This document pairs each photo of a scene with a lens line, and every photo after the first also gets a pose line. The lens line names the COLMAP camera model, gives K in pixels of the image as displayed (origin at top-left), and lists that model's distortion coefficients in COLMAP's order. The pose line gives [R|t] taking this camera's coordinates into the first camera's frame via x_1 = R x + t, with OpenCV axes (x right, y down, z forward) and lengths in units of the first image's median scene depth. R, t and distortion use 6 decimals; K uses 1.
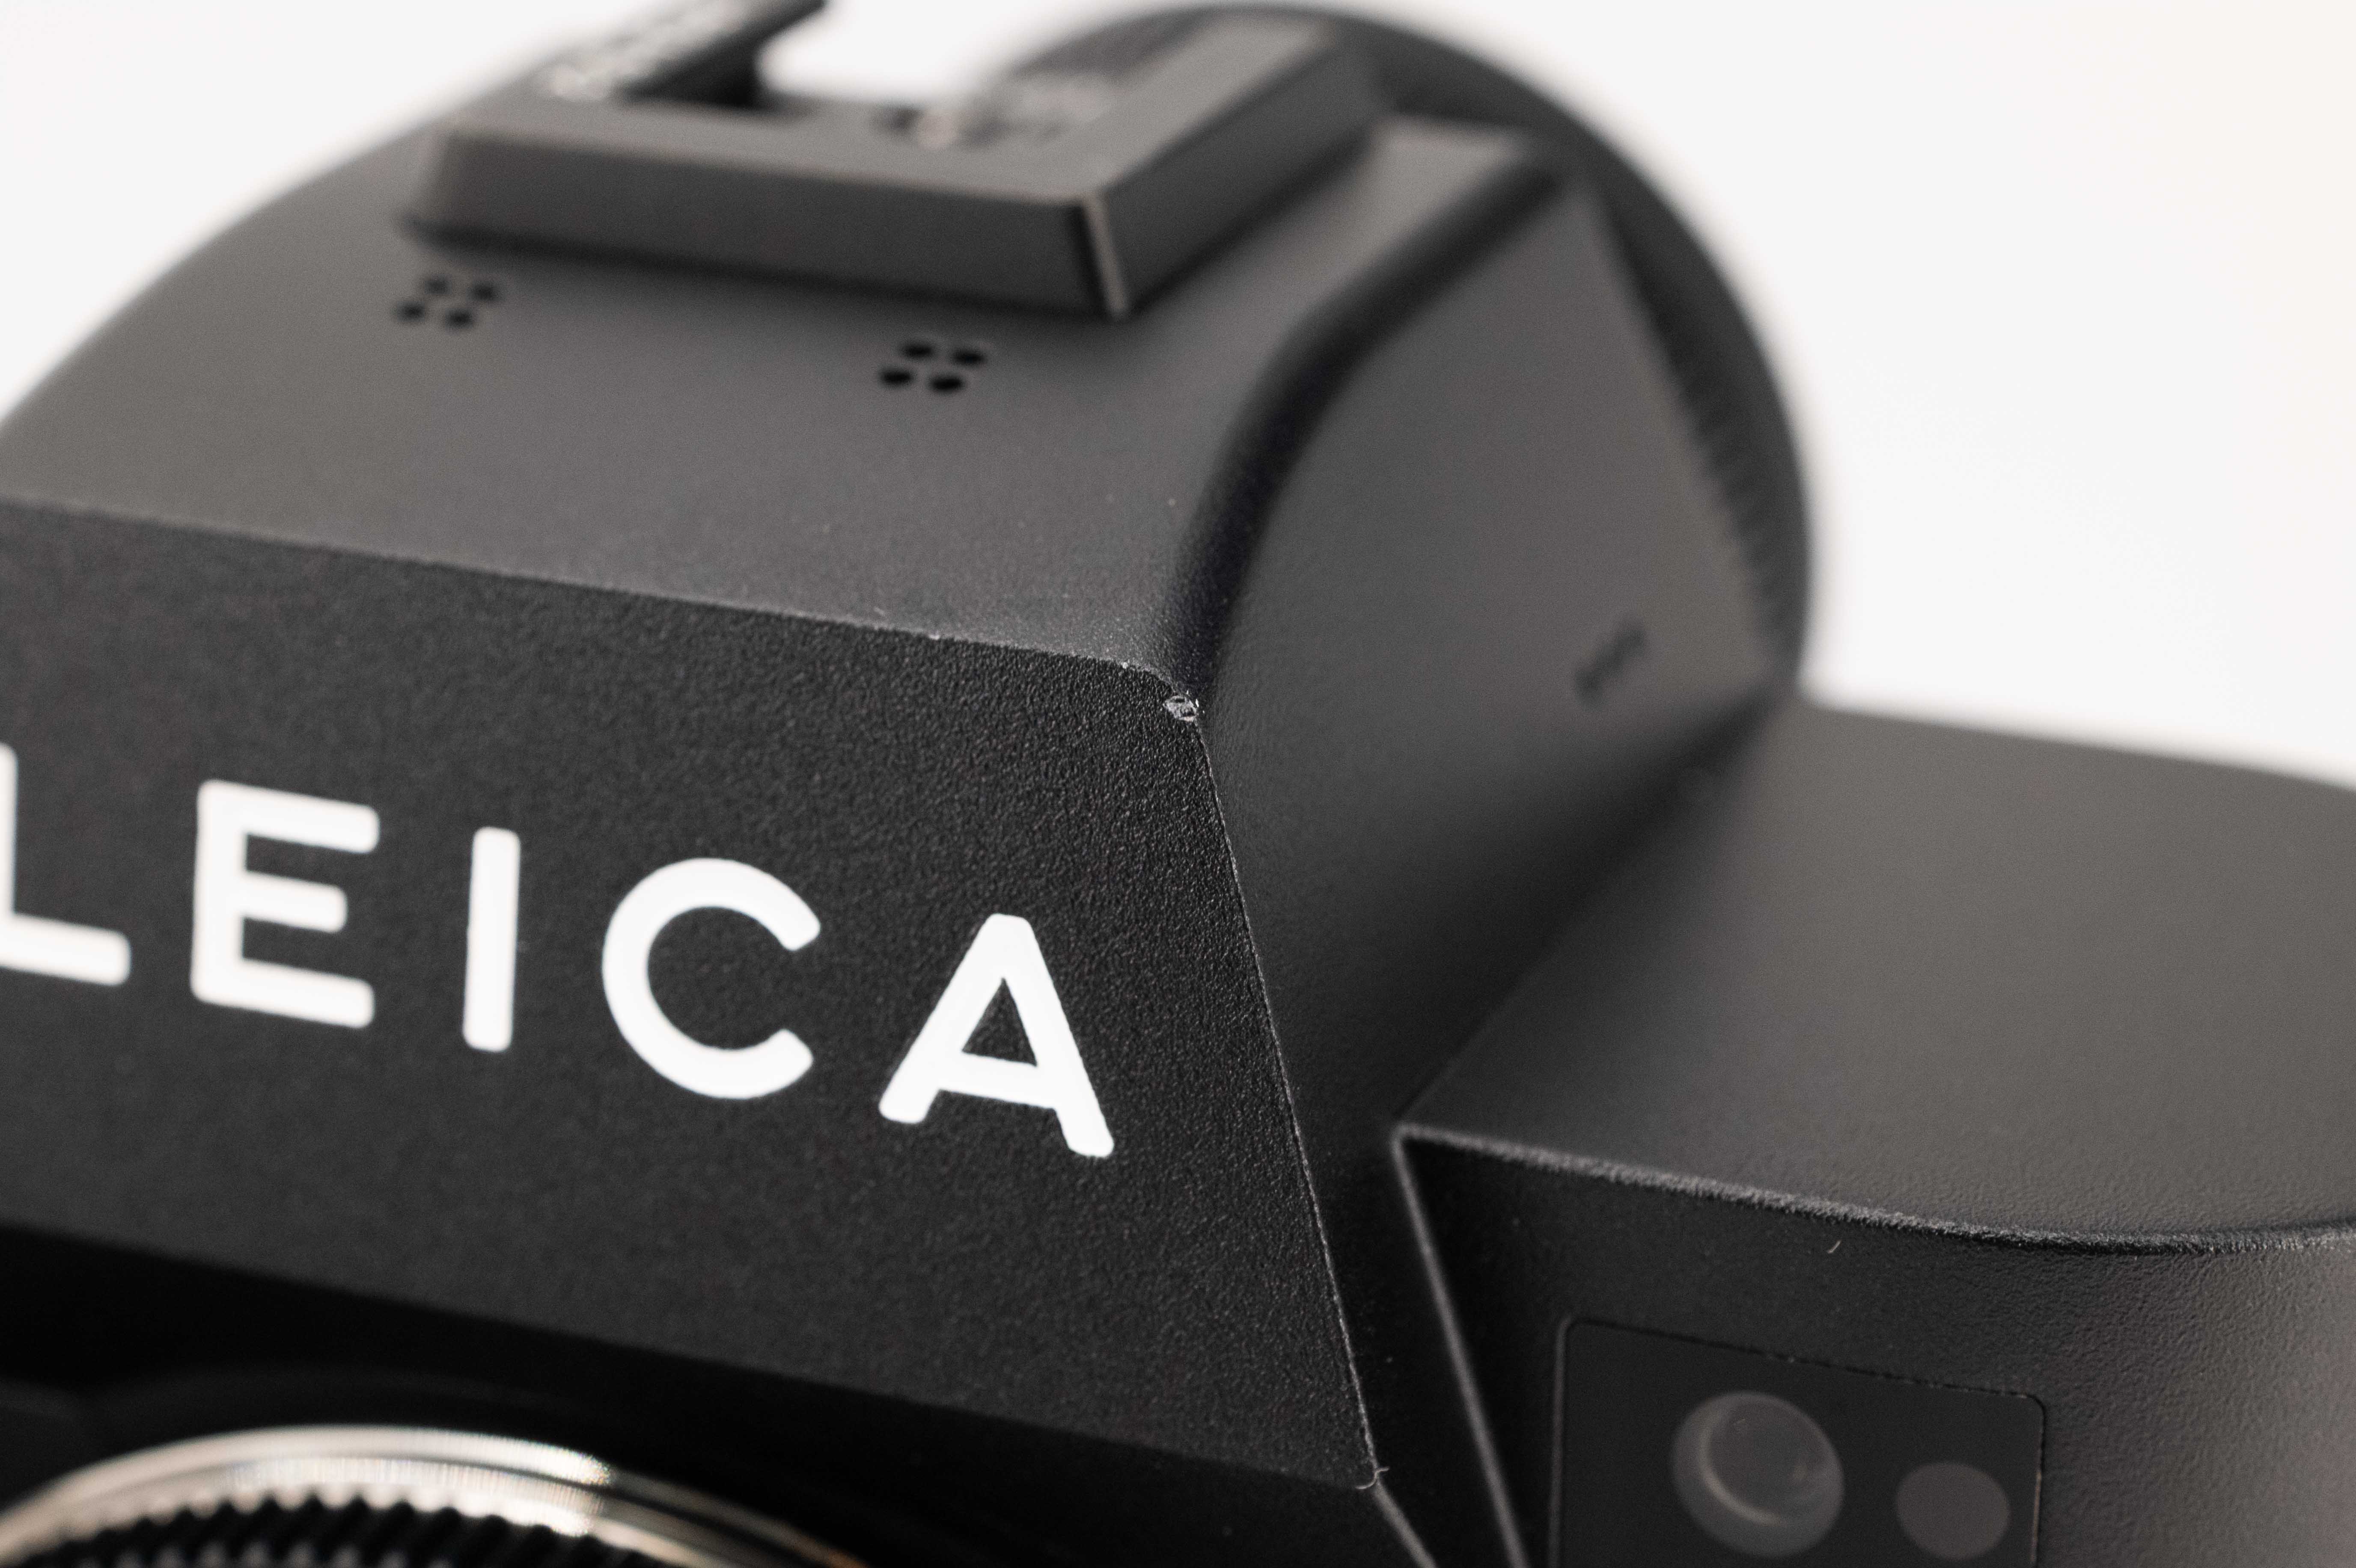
lens RADIAL K [[6356.5, 0, 1178.0], [0, 6356.5, 784.0], [0, 0, 1]] dist [-0.046549, -0.660088]
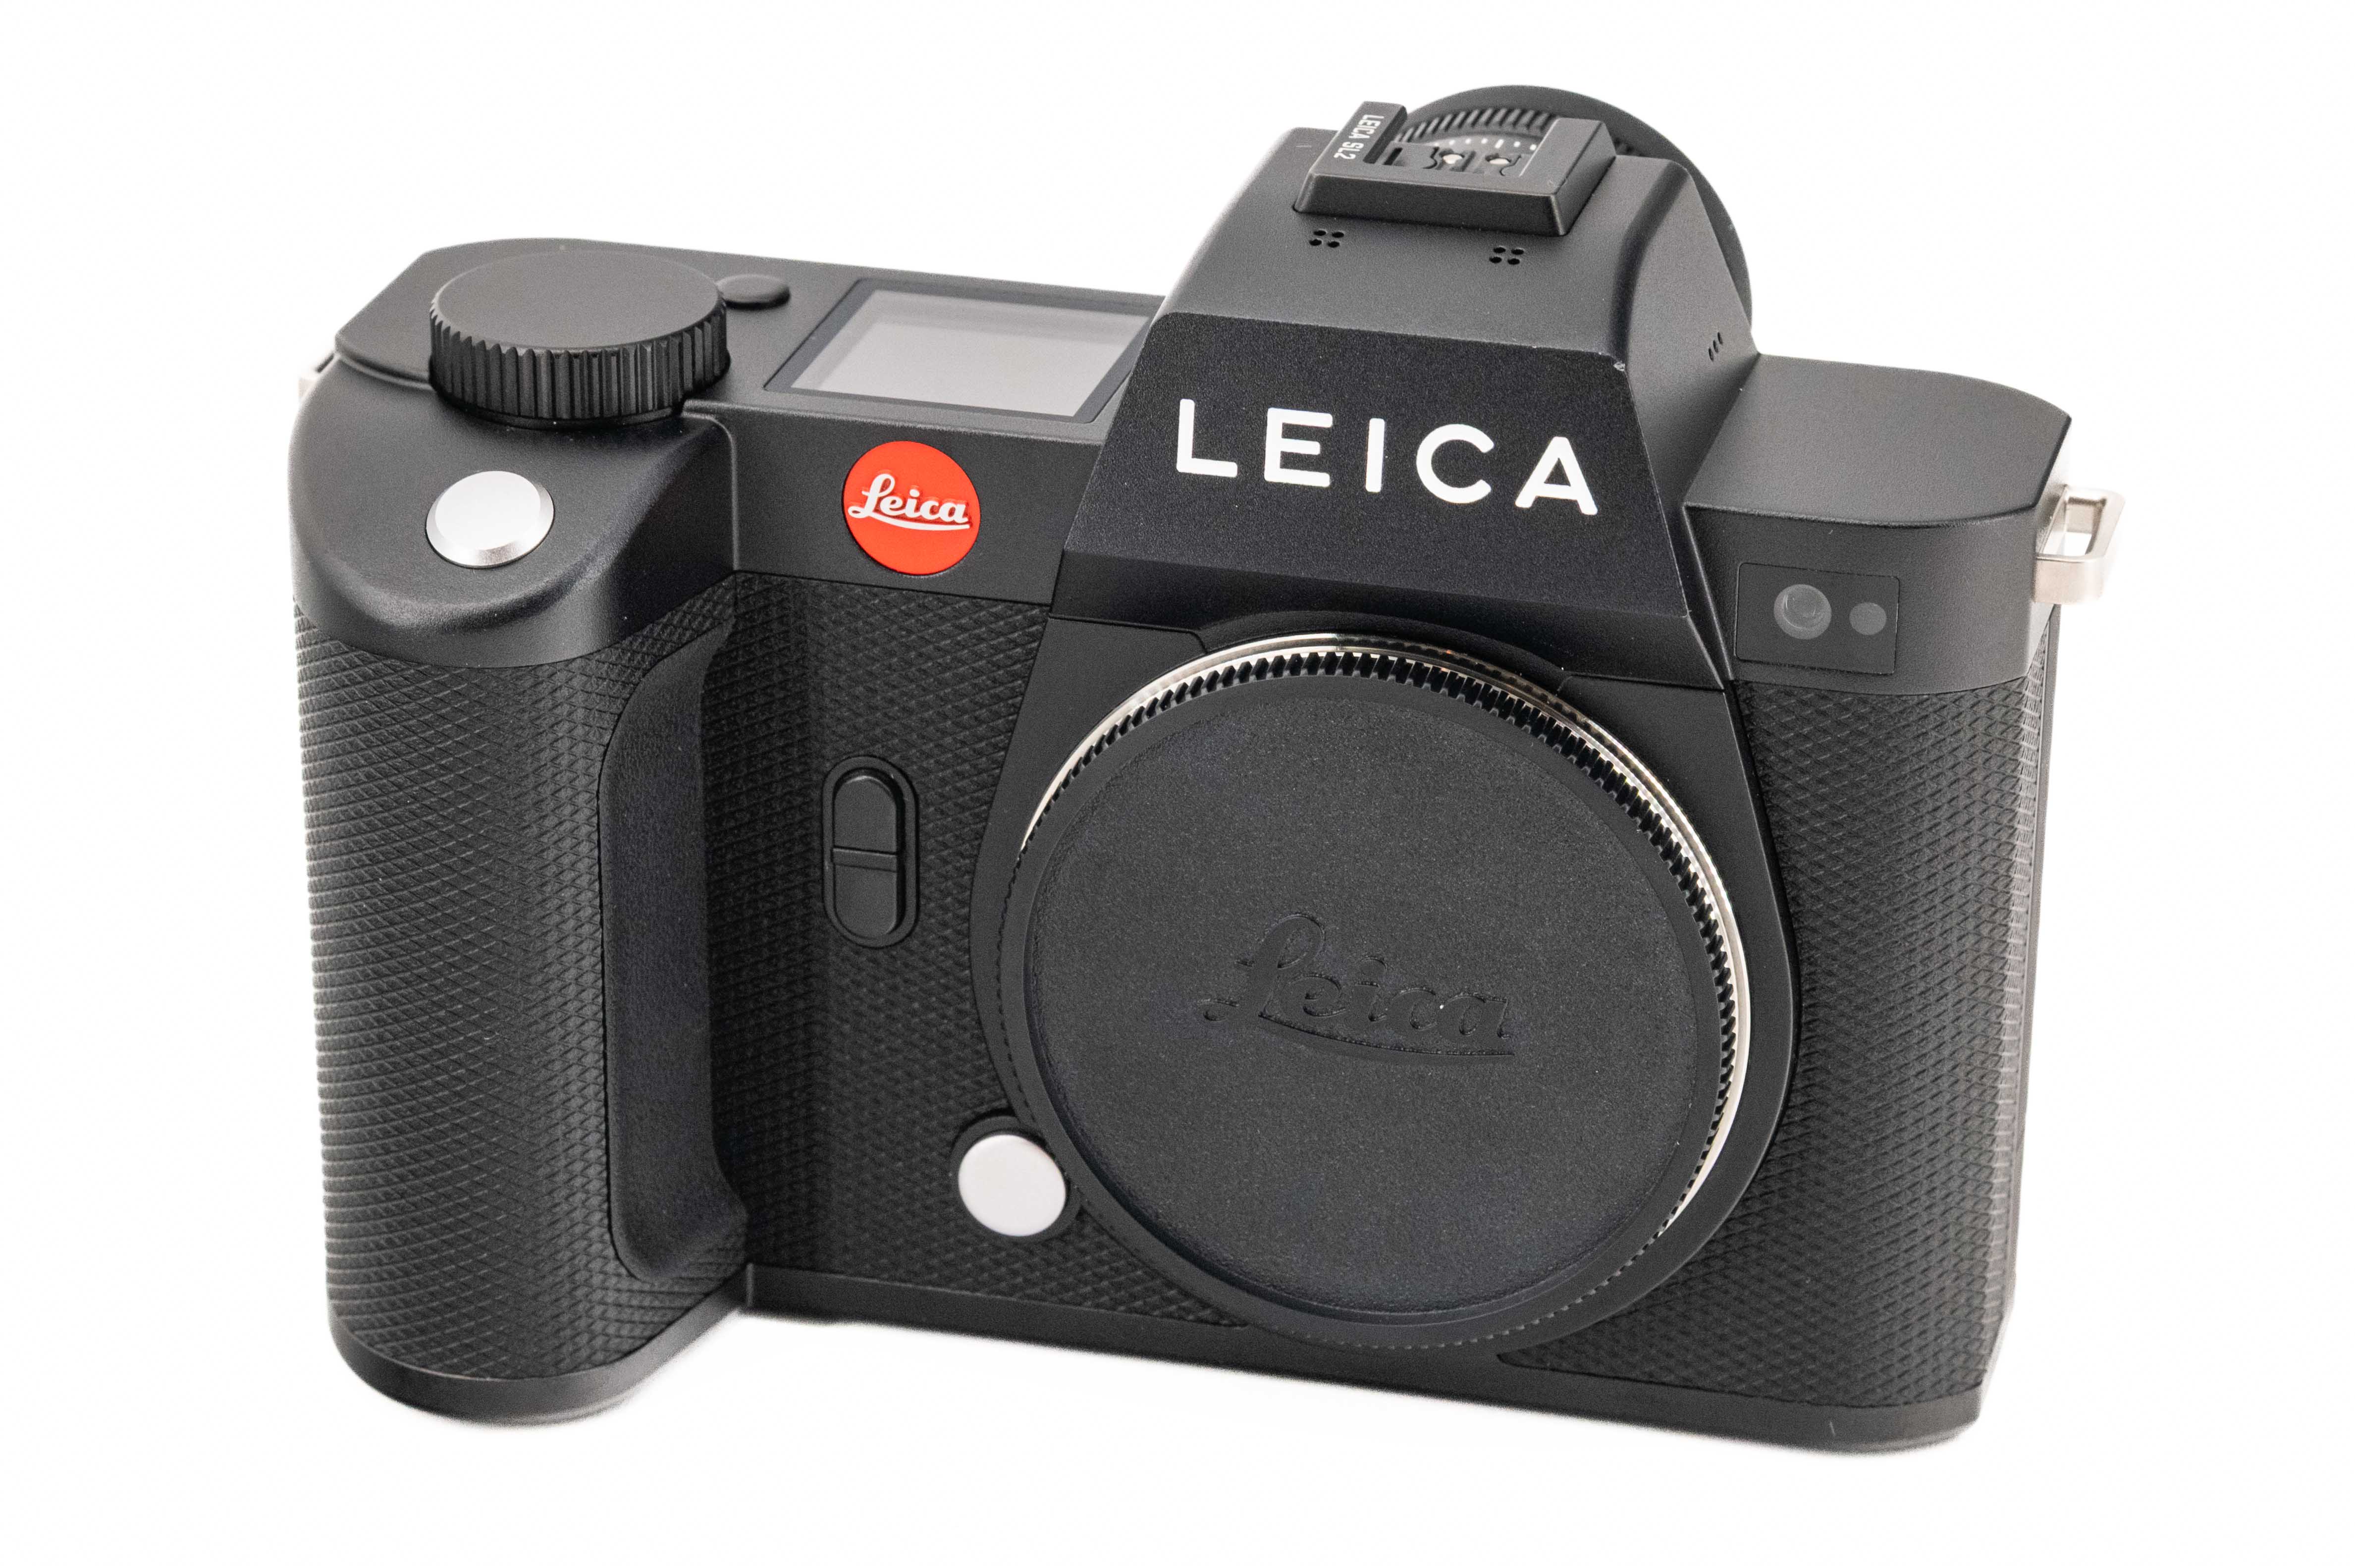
lens RADIAL K [[6354.9, 0, 1177.5], [0, 6354.9, 784.0], [0, 0, 1]] dist [-0.046549, -0.660088]
pose [[0.988566, -0.051831, 0.141604, -0.630678], [0.045536, 0.997841, 0.047335, 0.033255], [-0.143751, -0.040346, 0.988791, -1.940921]]
